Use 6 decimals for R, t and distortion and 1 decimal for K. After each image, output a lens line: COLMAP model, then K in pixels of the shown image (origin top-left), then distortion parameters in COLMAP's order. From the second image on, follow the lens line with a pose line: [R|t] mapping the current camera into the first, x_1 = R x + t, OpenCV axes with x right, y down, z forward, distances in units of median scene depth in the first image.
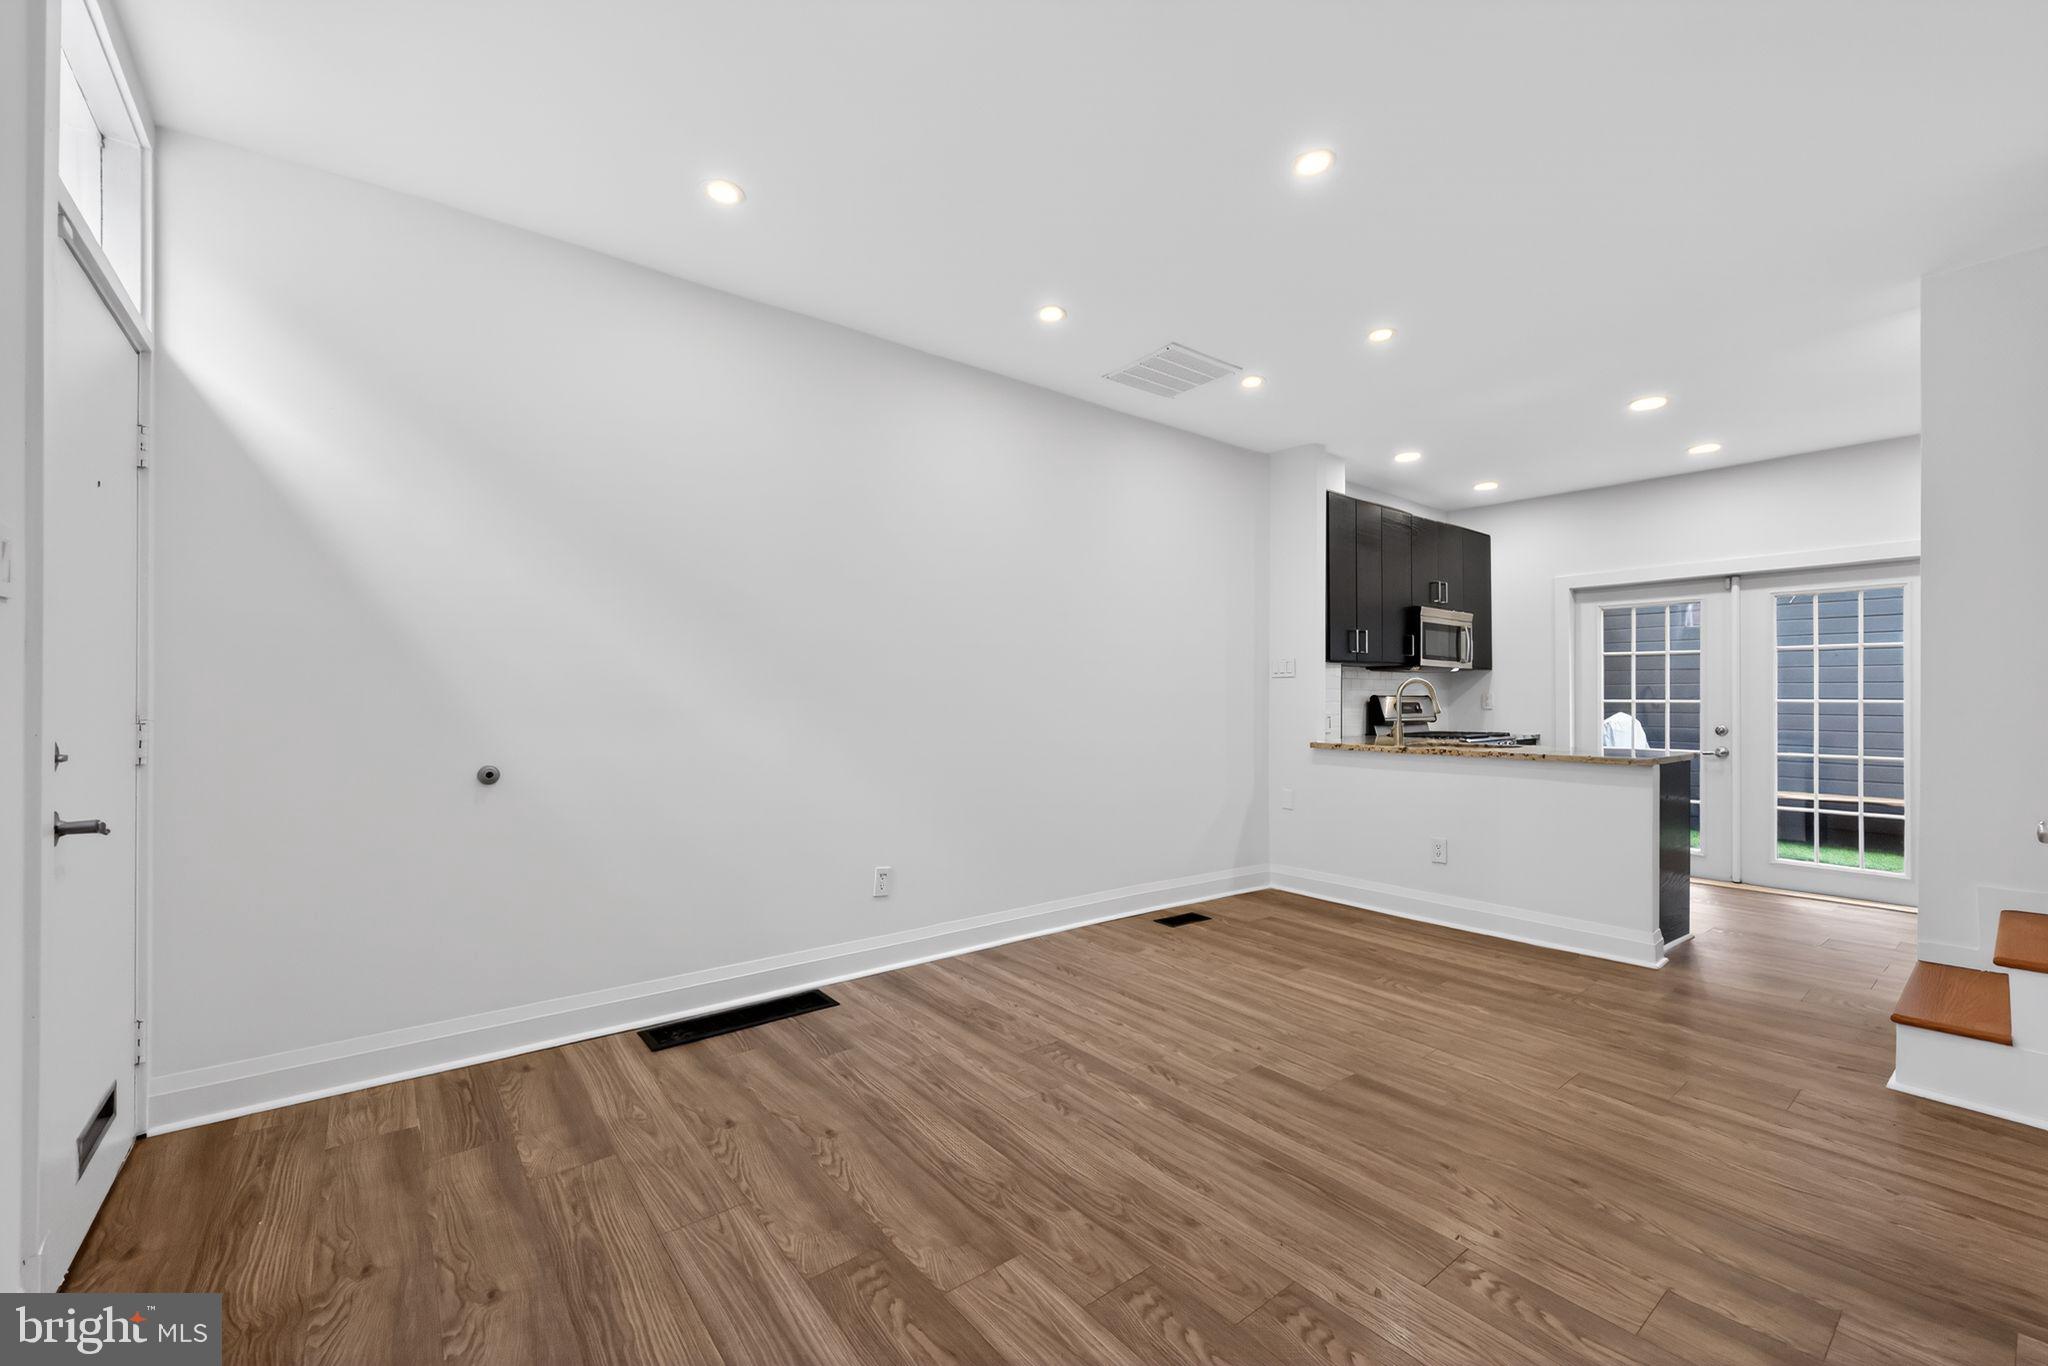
lens RADIAL K [[827.0, 0, 1018.7], [0, 827.0, 692.2], [0, 0, 1]] dist [0.006098, -0.001378]
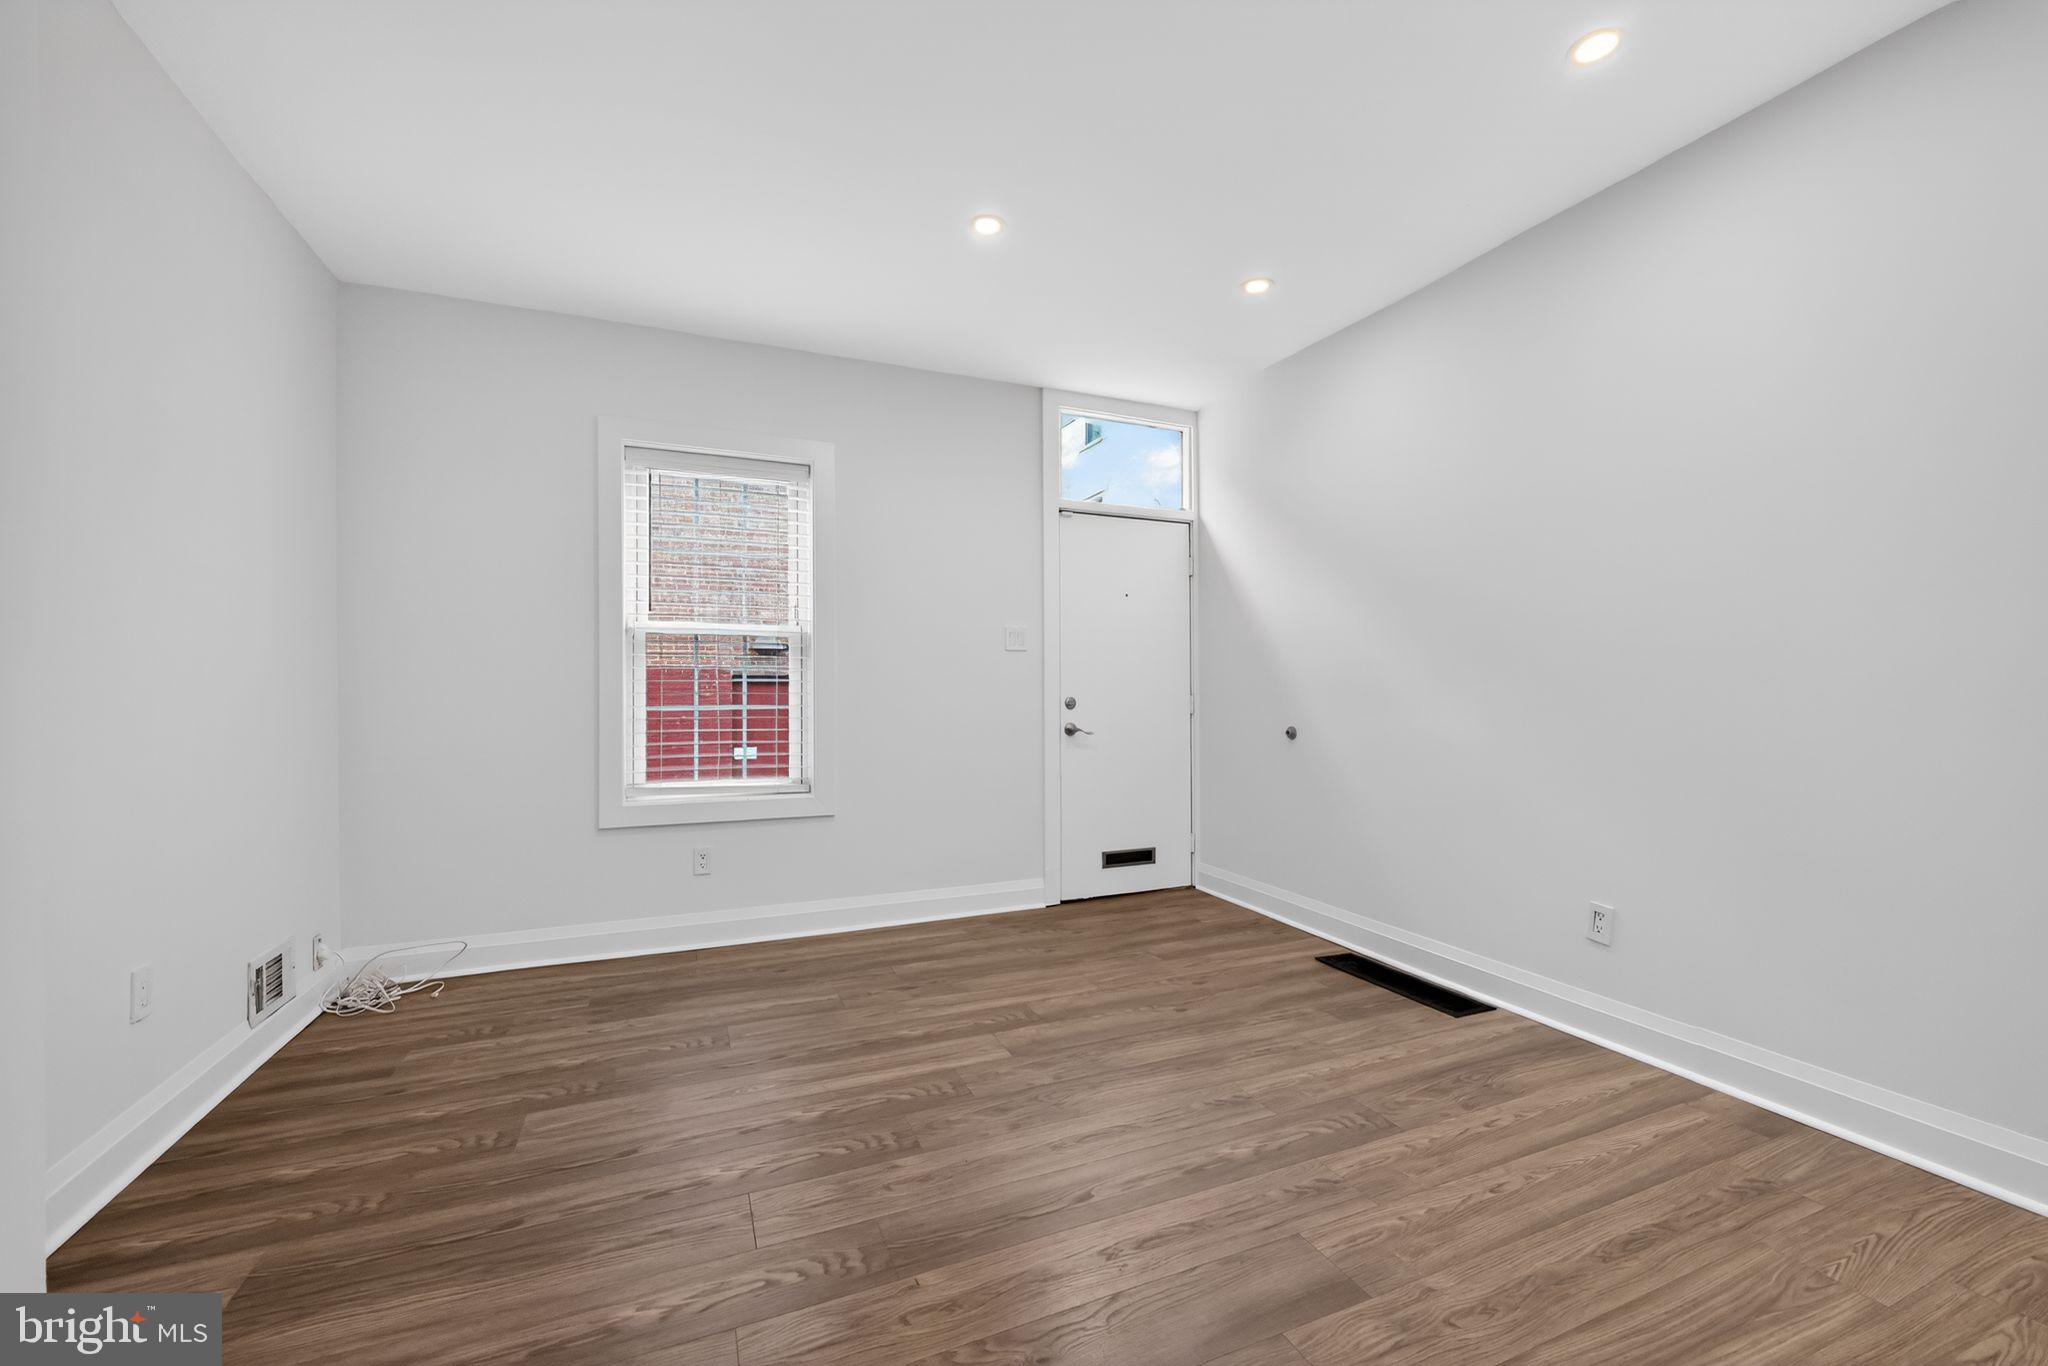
lens RADIAL K [[827.0, 0, 1021.0], [0, 827.0, 698.2], [0, 0, 1]] dist [0.006098, -0.001378]
pose [[-0.265403, 0.006439, -0.964116, 0.752788], [0.005684, 0.999971, 0.005114, 0.019578], [0.964121, -0.004123, -0.265432, 0.752495]]
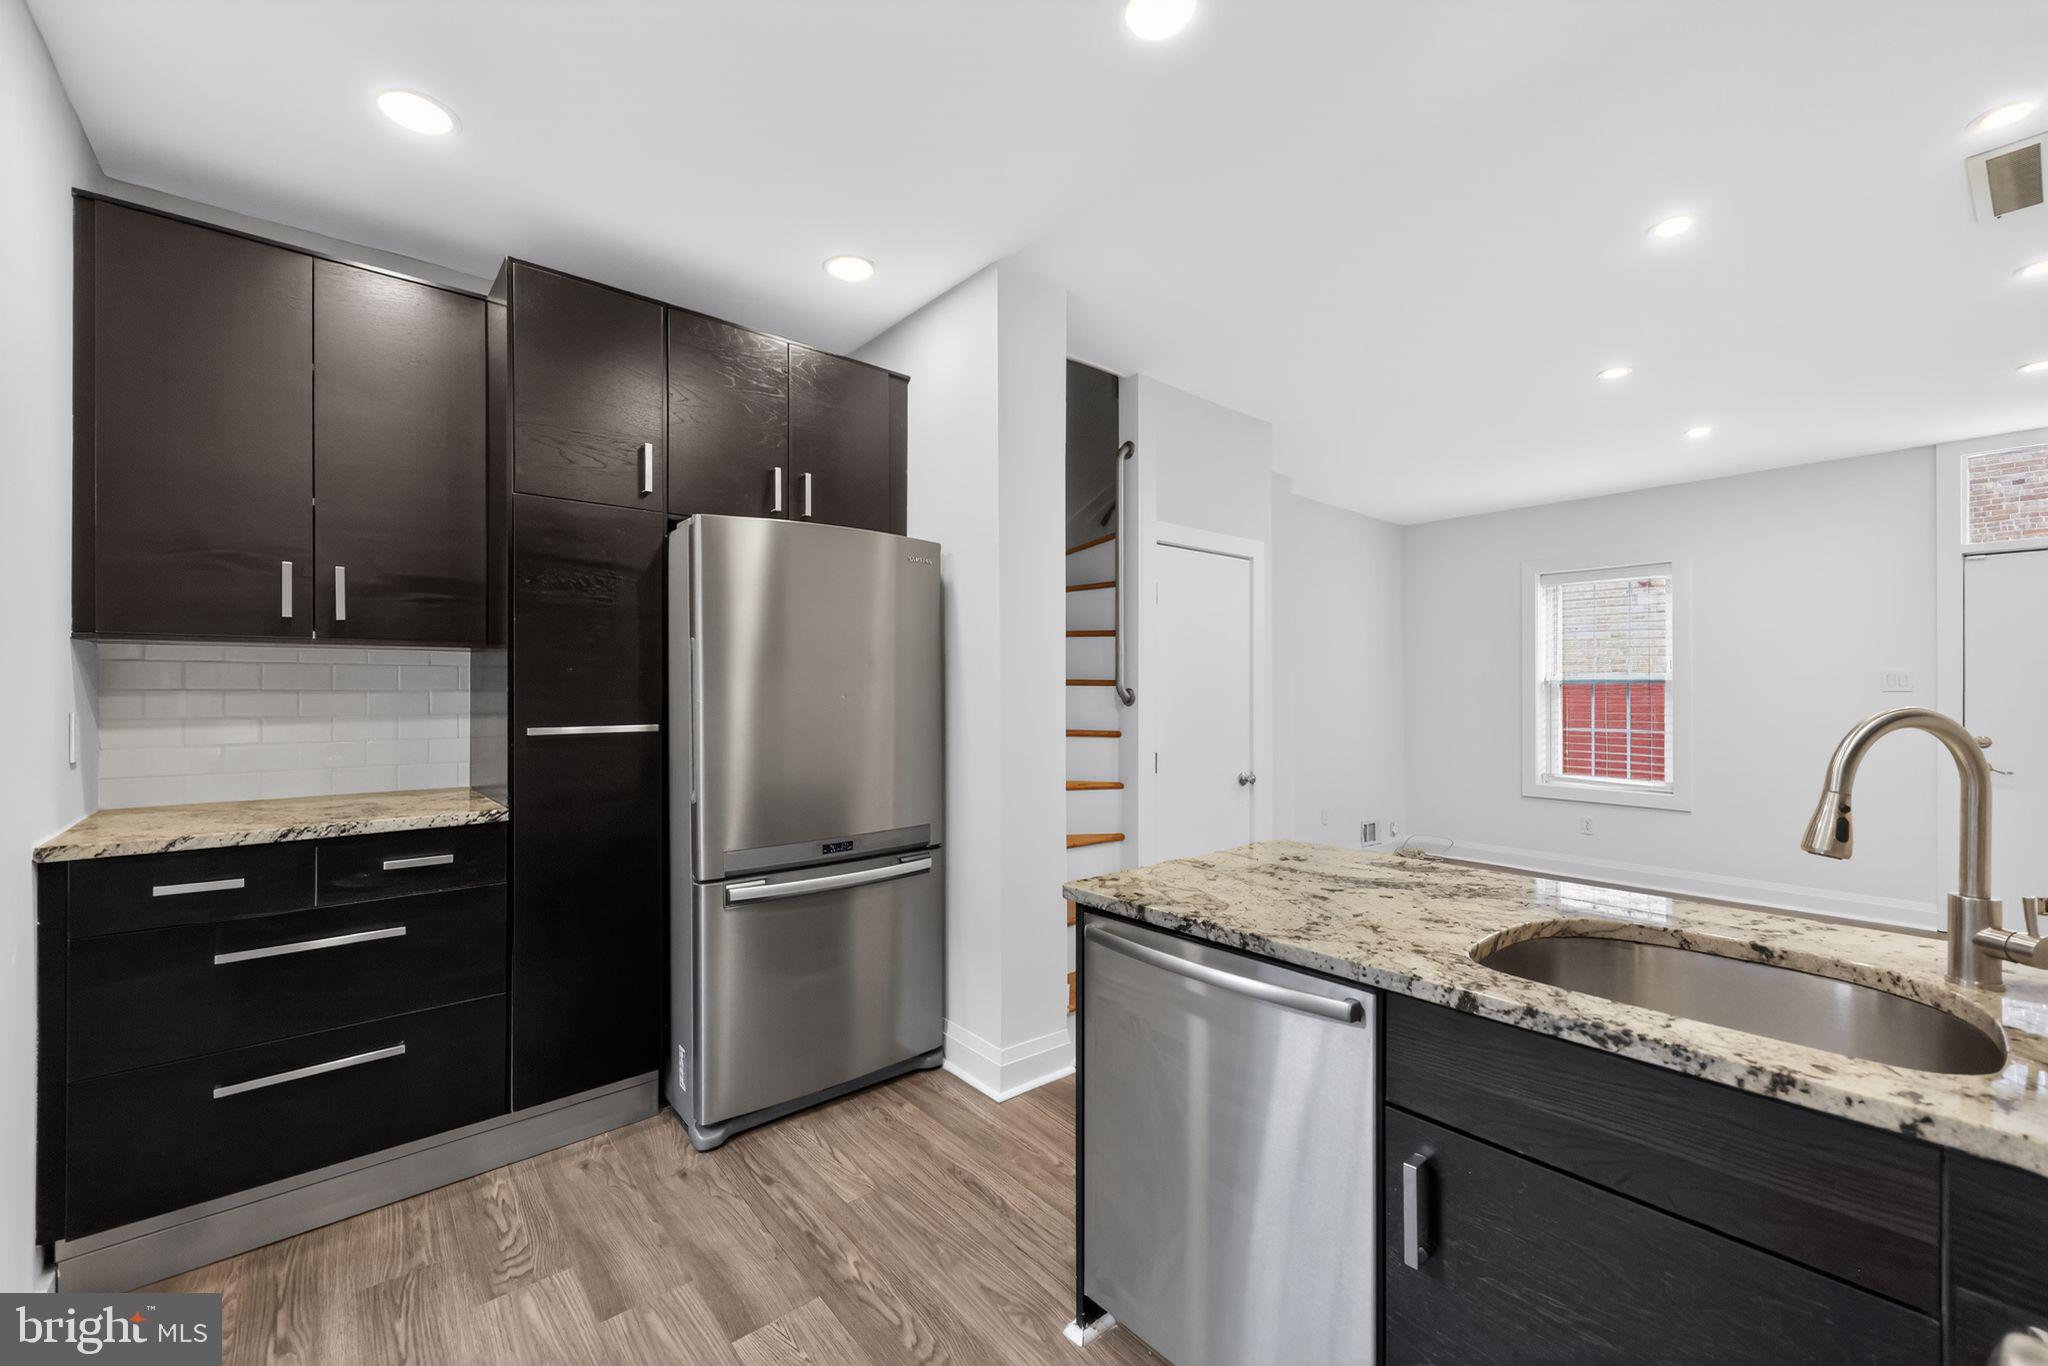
lens RADIAL K [[827.0, 0, 1006.3], [0, 827.0, 682.2], [0, 0, 1]] dist [0.006098, -0.001378]
pose [[-0.999643, -0.009185, -0.025109, 1.106551], [-0.008783, 0.999832, -0.016095, -0.029488], [0.025253, -0.015869, -0.999555, 1.825466]]
